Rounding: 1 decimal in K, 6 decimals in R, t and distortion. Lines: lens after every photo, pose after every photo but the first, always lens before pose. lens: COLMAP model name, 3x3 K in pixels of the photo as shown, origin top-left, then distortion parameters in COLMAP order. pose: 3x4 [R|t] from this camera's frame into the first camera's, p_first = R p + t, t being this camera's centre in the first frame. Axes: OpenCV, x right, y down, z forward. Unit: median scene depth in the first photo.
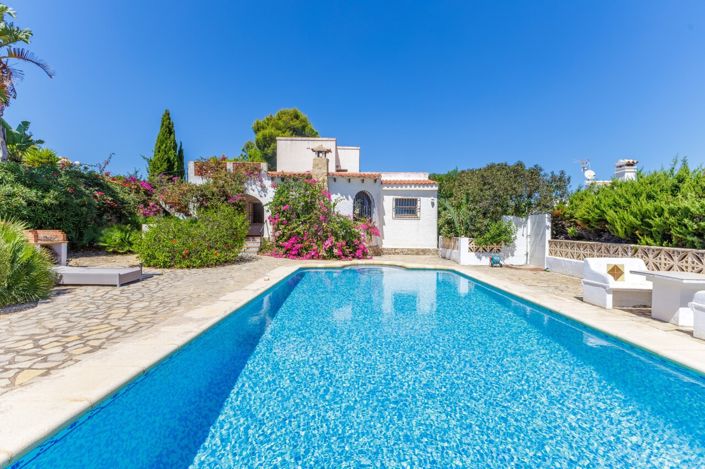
lens RADIAL K [[302.9, 0, 357.0], [0, 302.9, 234.6], [0, 0, 1]] dist [0.002511, 0.000356]
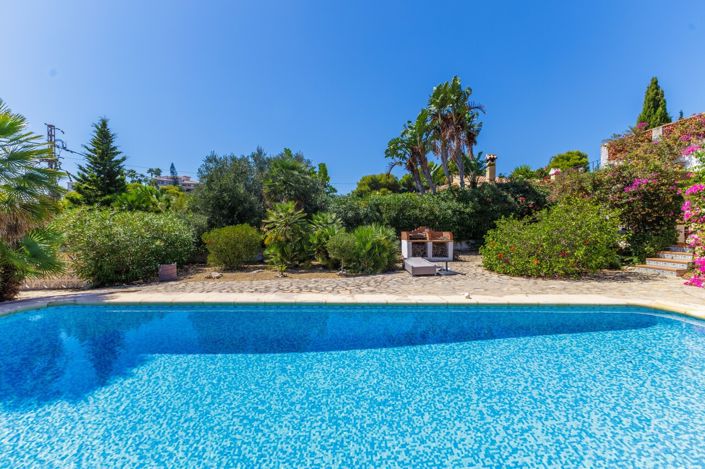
lens RADIAL K [[302.9, 0, 352.4], [0, 302.9, 233.2], [0, 0, 1]] dist [0.002511, 0.000356]
pose [[-0.003028, 0.004423, -0.999986, 1.194982], [-0.021743, 0.999754, 0.004487, -0.017798], [0.999759, 0.021756, -0.002932, 1.891551]]
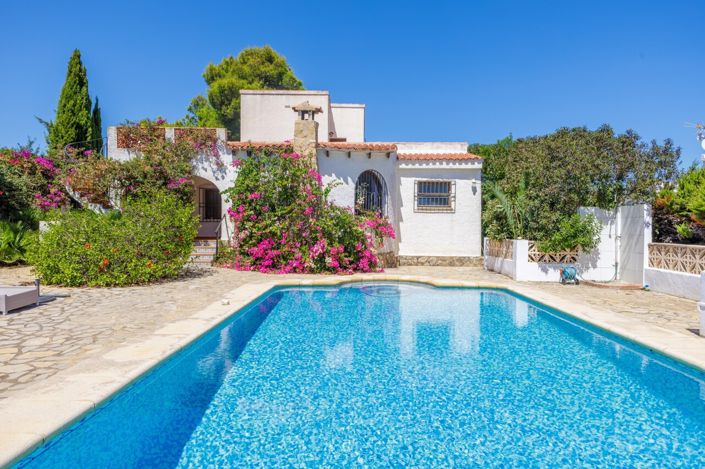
lens RADIAL K [[459.3, 0, 355.7], [0, 459.3, 233.0], [0, 0, 1]] dist [-0.002073, -0.000705]
pose [[0.999930, -0.001997, -0.011650, 0.000745], [0.001921, 0.999977, -0.006555, 0.000408], [0.011663, 0.006532, 0.999911, -0.011277]]
